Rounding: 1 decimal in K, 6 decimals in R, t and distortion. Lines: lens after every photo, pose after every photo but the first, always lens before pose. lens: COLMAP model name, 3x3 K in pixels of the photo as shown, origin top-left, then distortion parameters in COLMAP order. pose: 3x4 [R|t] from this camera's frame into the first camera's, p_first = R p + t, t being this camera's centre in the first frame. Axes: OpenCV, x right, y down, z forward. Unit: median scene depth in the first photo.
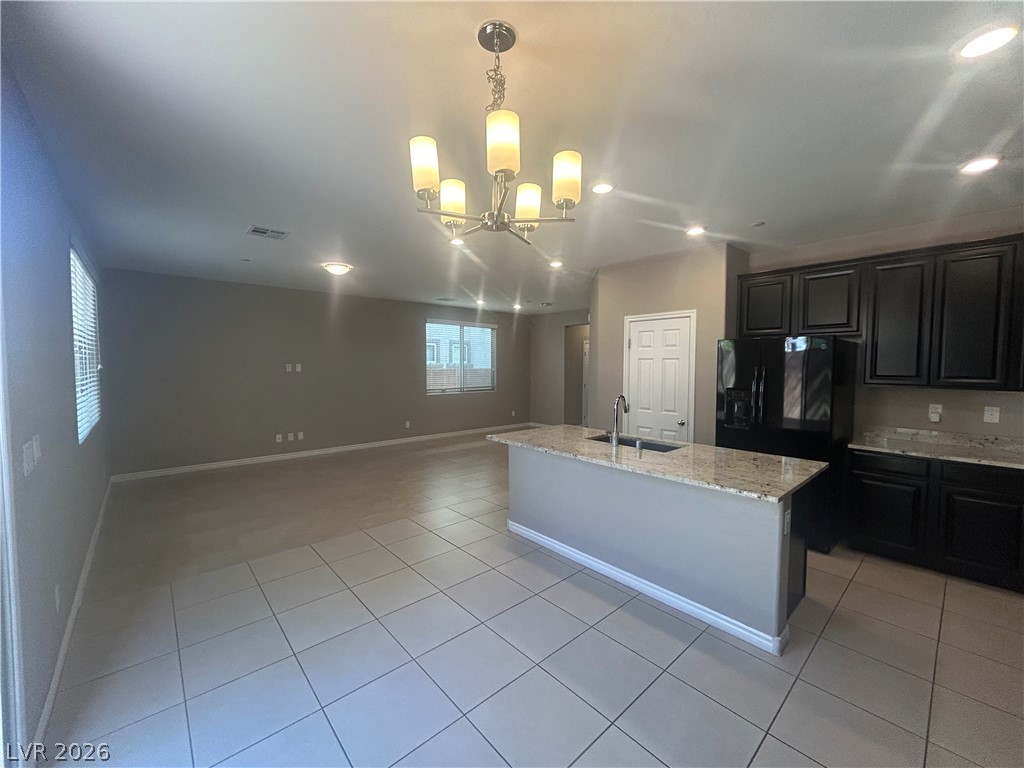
lens RADIAL K [[409.9, 0, 512.0], [0, 409.9, 384.0], [0, 0, 1]] dist [0.003524, 0.000614]
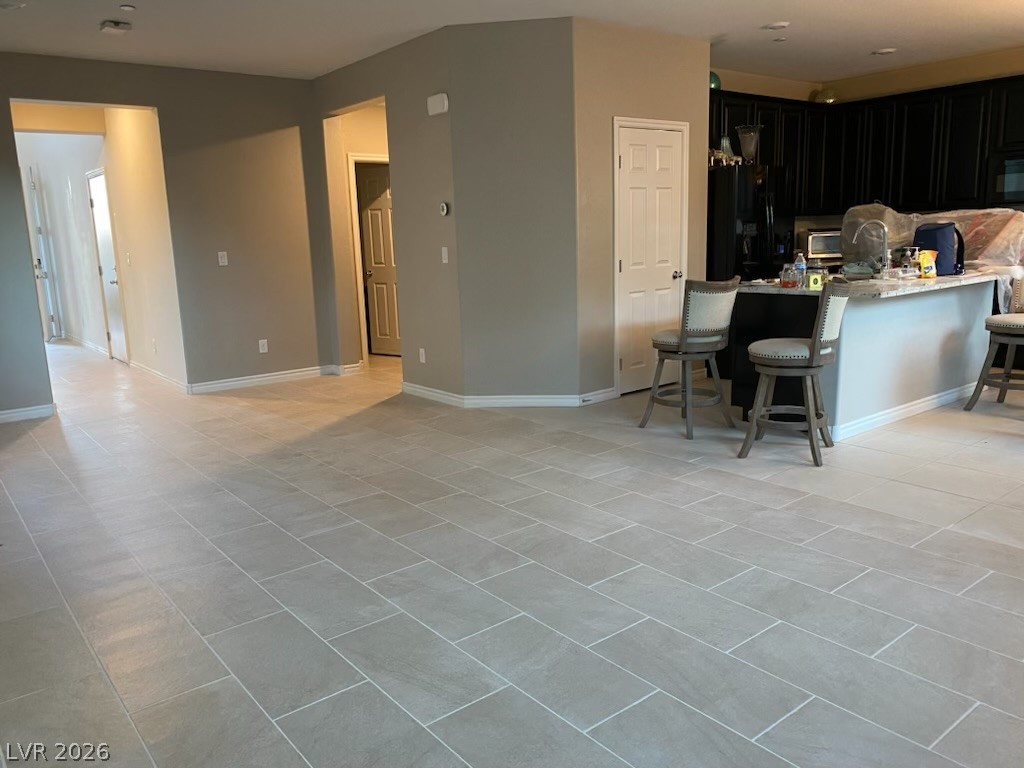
lens RADIAL K [[788.9, 0, 512.0], [0, 788.9, 384.0], [0, 0, 1]] dist [0.011480, 0.004137]
pose [[0.063838, -0.198685, 0.977982, -1.175454], [0.084291, 0.977553, 0.193096, -0.016462], [-0.994394, 0.070108, 0.079152, 1.305783]]
